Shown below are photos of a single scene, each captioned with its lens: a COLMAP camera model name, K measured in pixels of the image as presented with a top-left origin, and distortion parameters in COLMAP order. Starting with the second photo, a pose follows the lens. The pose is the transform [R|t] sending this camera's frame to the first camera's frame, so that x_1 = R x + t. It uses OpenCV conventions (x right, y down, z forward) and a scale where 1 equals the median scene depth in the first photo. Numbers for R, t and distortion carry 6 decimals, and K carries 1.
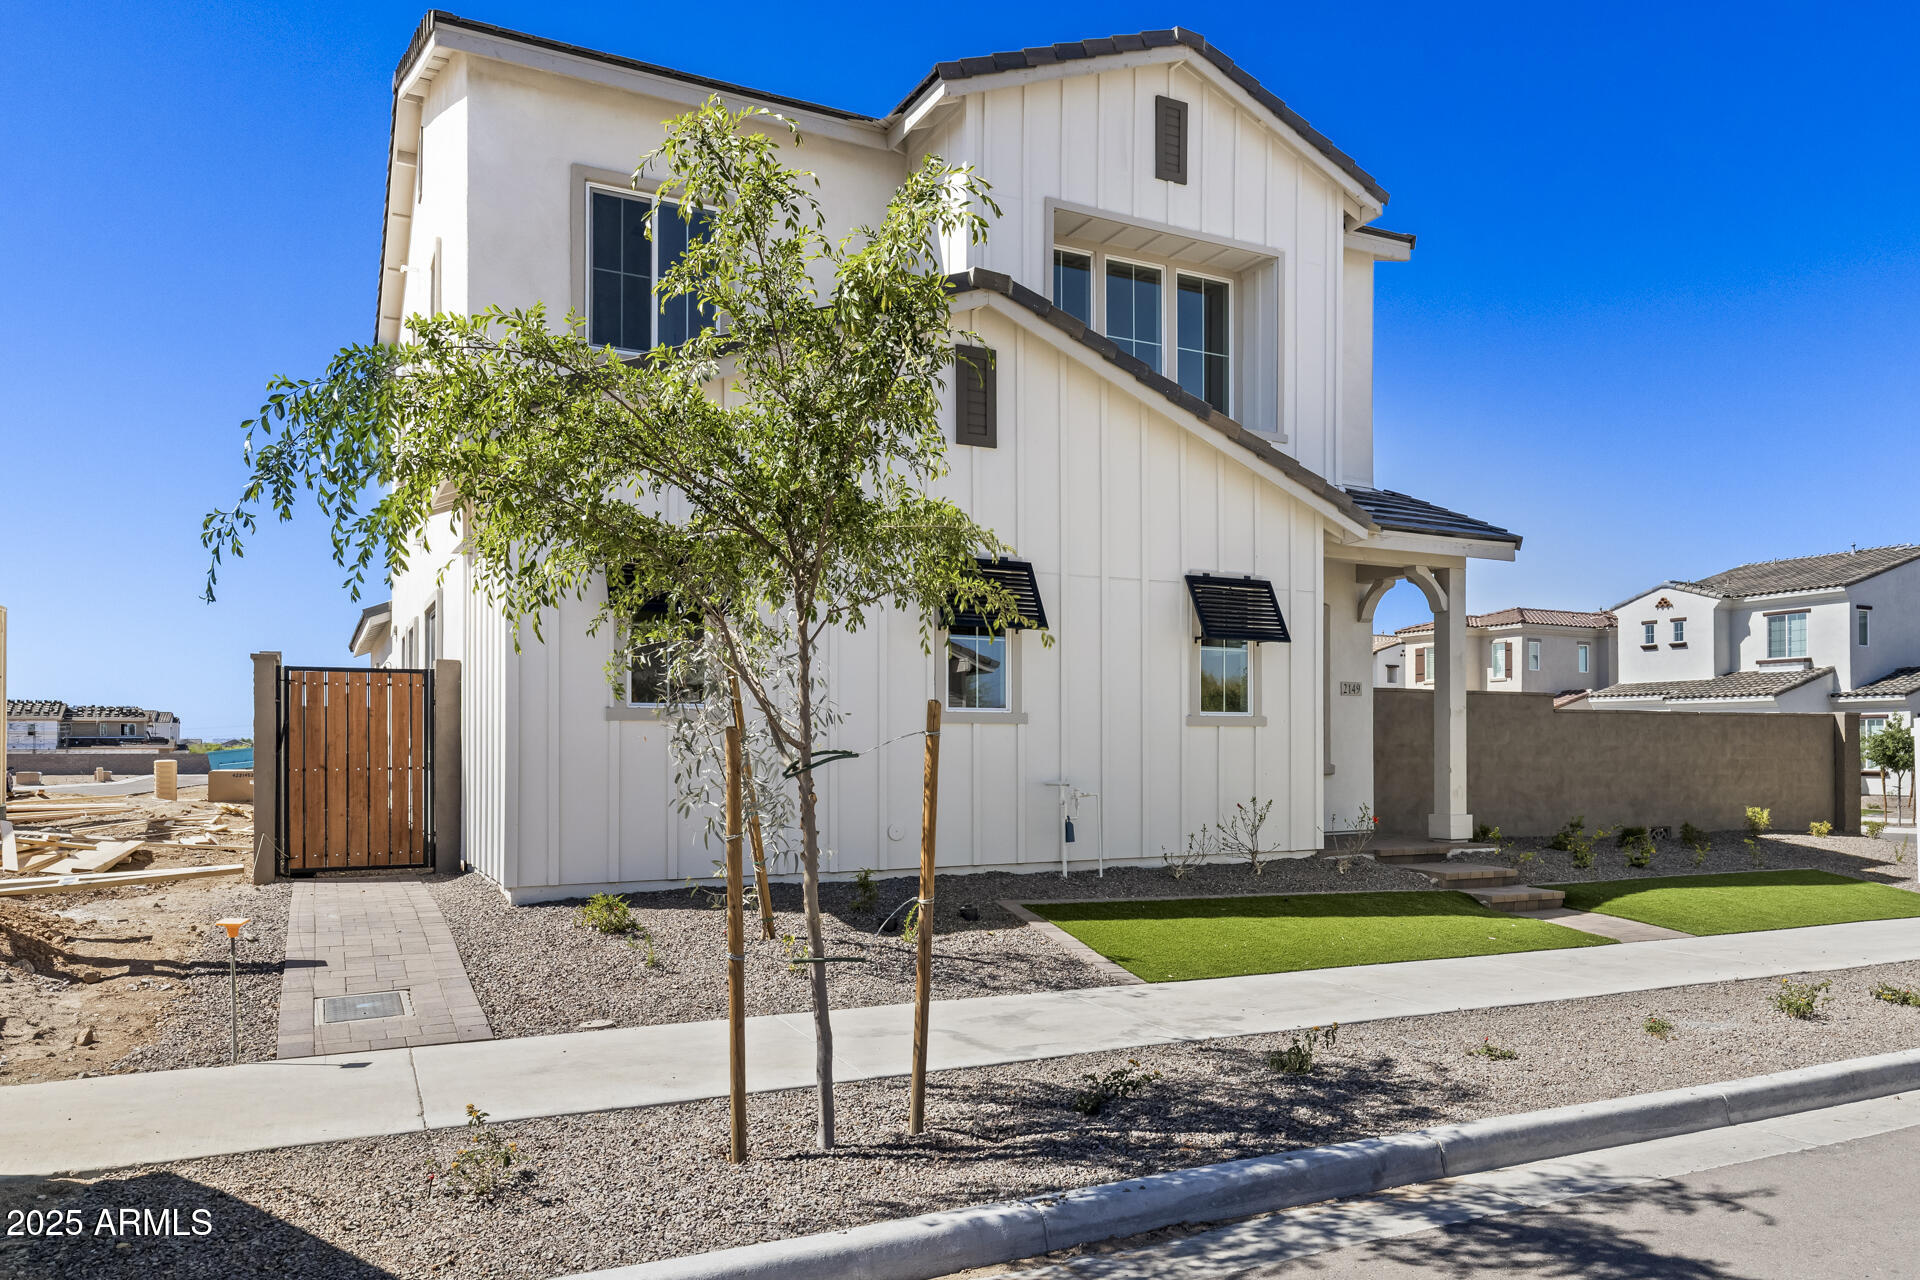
lens RADIAL K [[1404.0, 0, 960.2], [0, 1404.0, 734.2], [0, 0, 1]] dist [0.003883, -0.000271]
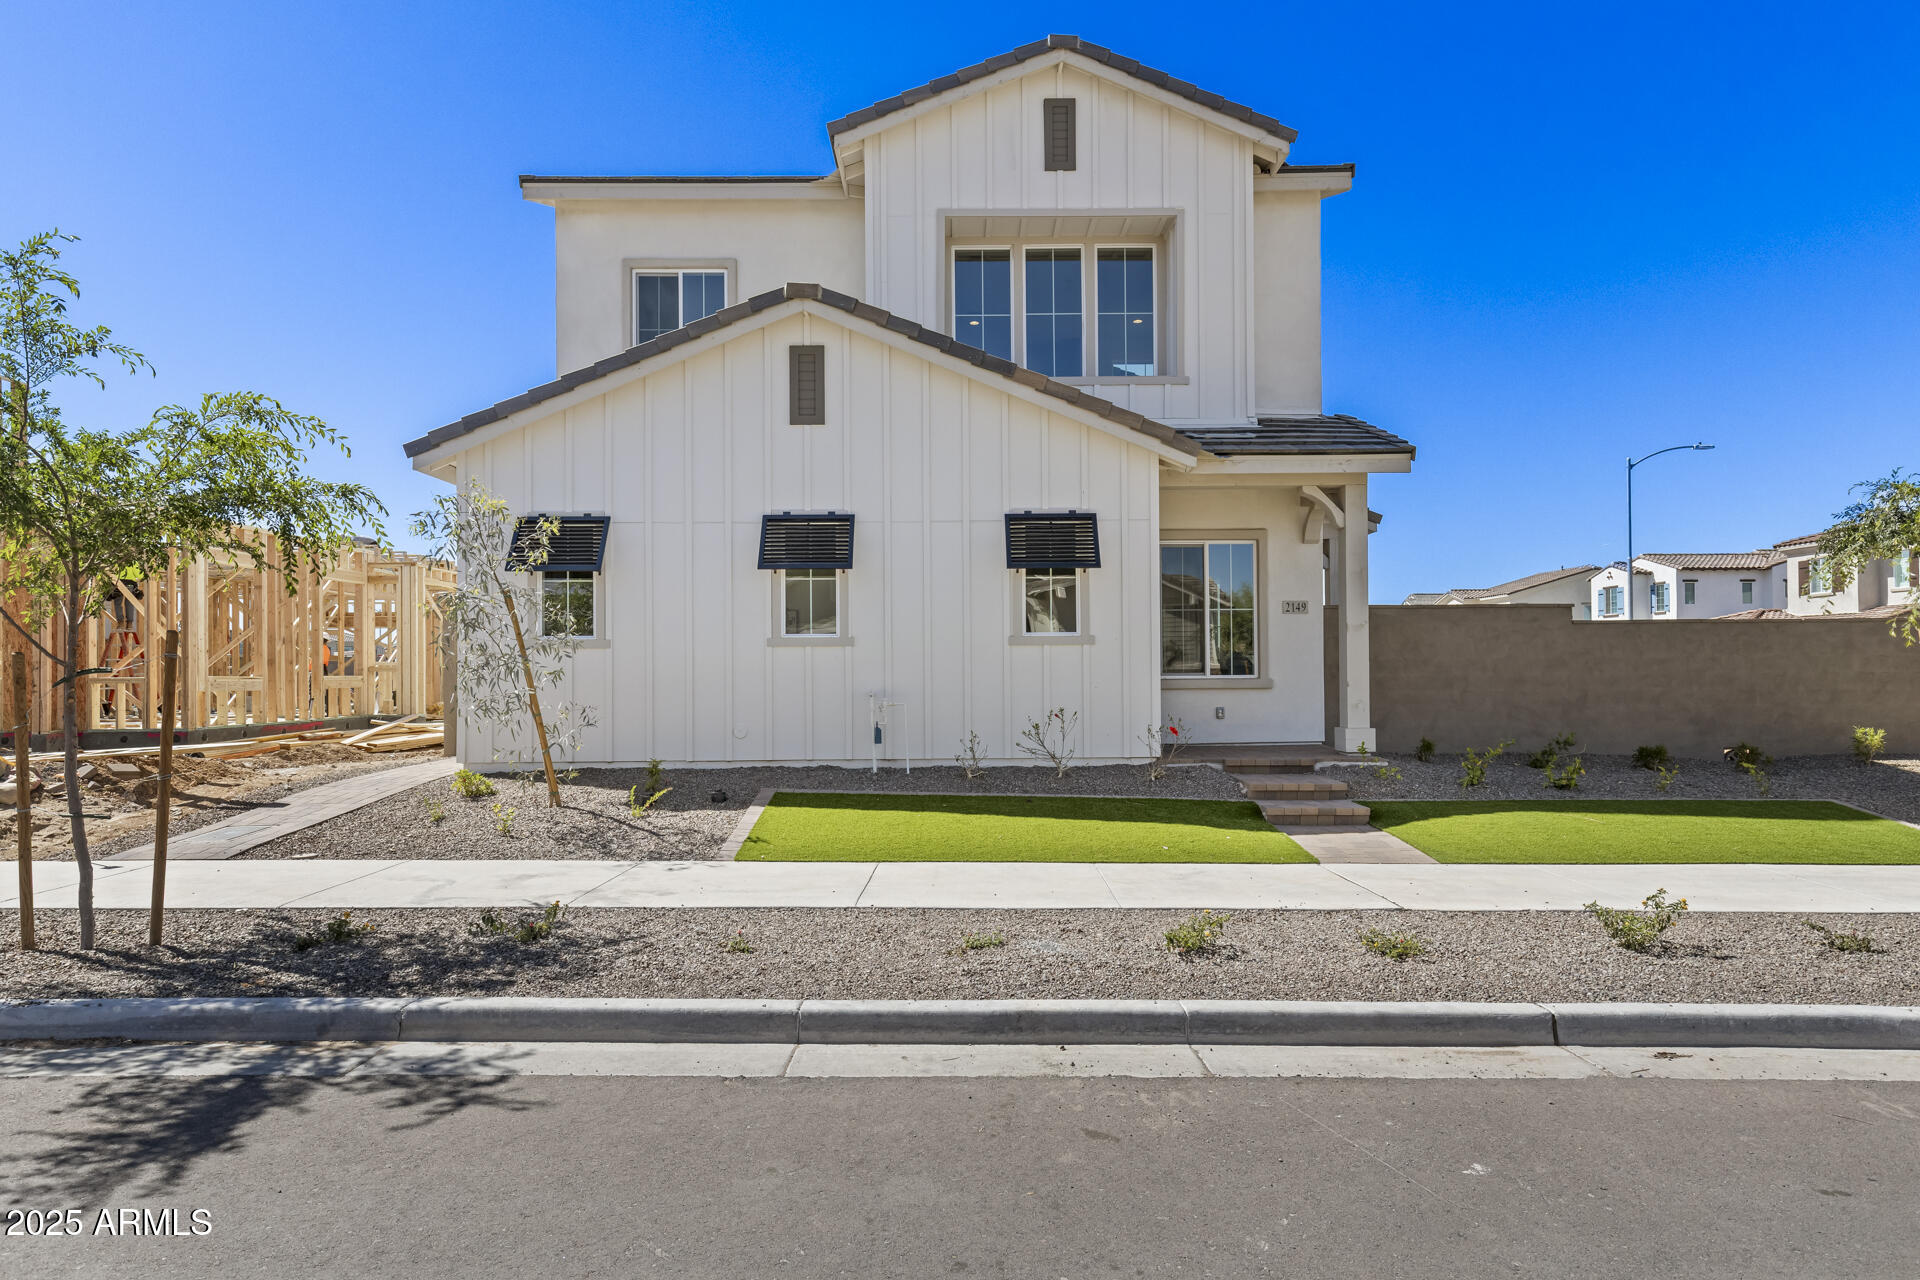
lens RADIAL K [[1061.4, 0, 961.4], [0, 1061.4, 662.8], [0, 0, 1]] dist [0.002437, 0.001342]
pose [[0.875926, -0.010503, -0.482330, 0.519132], [0.012180, 0.999926, 0.000346, 0.007048], [0.482291, -0.006178, 0.875989, 0.210460]]
